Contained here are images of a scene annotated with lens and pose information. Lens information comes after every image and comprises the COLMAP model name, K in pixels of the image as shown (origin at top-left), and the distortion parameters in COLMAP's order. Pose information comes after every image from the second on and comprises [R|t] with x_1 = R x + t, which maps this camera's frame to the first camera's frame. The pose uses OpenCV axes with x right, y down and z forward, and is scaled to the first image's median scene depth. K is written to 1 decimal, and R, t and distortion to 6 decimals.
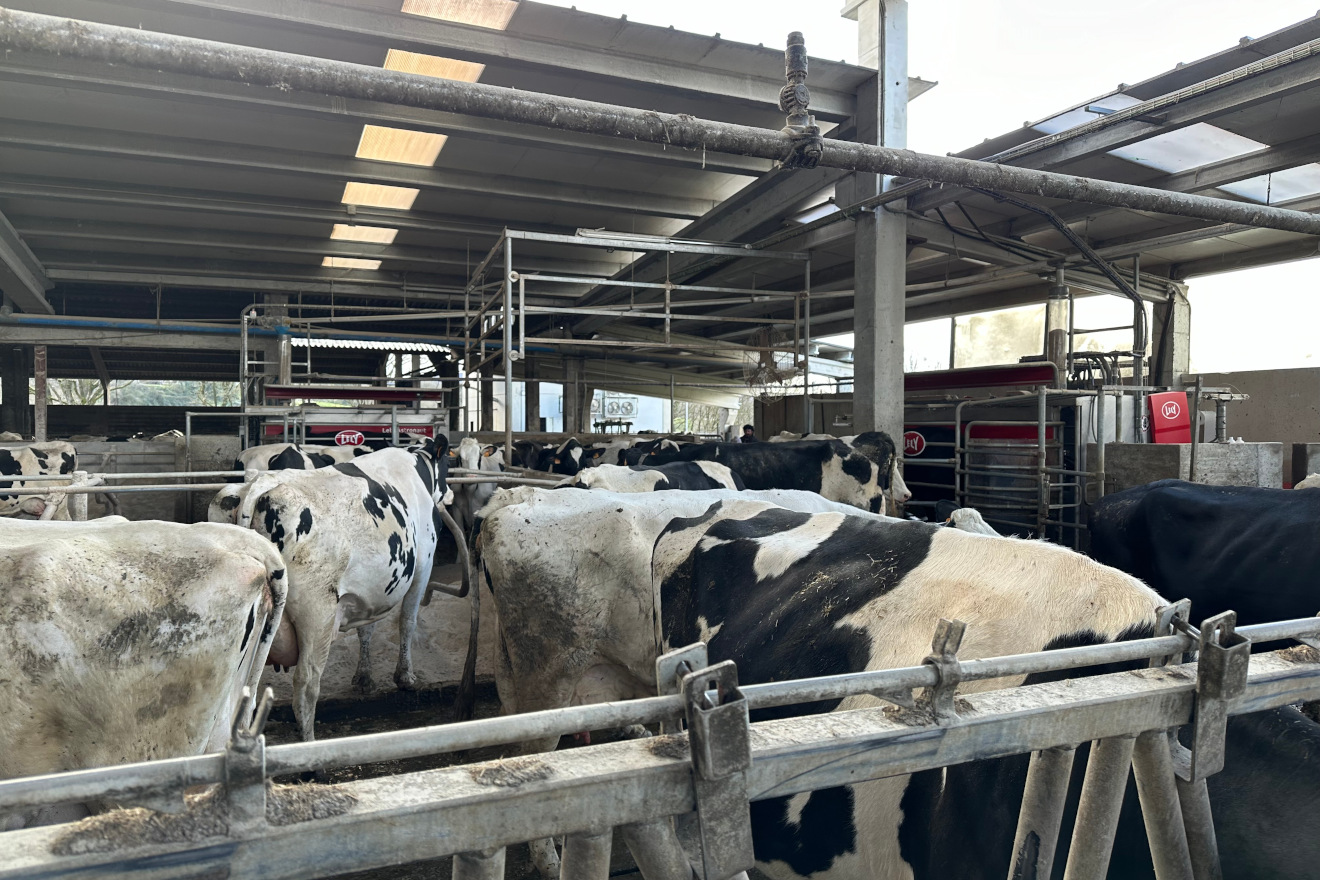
lens RADIAL K [[914.2, 0, 658.0], [0, 914.2, 447.6], [0, 0, 1]] dist [-0.003705, -0.004972]
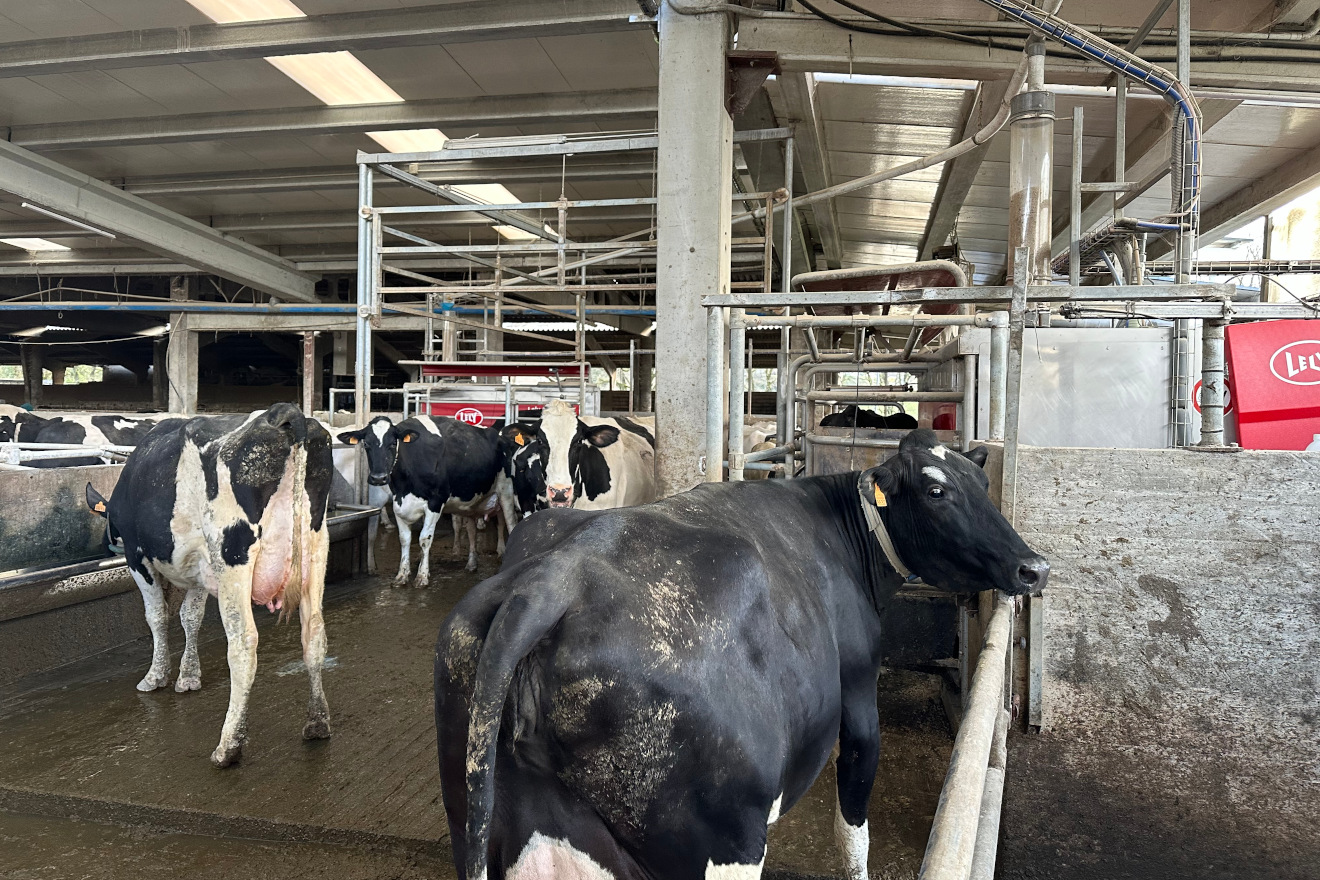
lens RADIAL K [[914.2, 0, 658.2], [0, 914.2, 431.6], [0, 0, 1]] dist [-0.003705, -0.004972]
pose [[0.813467, 0.022430, -0.581179, 0.475803], [-0.024193, 0.999696, 0.004720, -0.005414], [0.581108, 0.010221, 0.813762, 0.459806]]
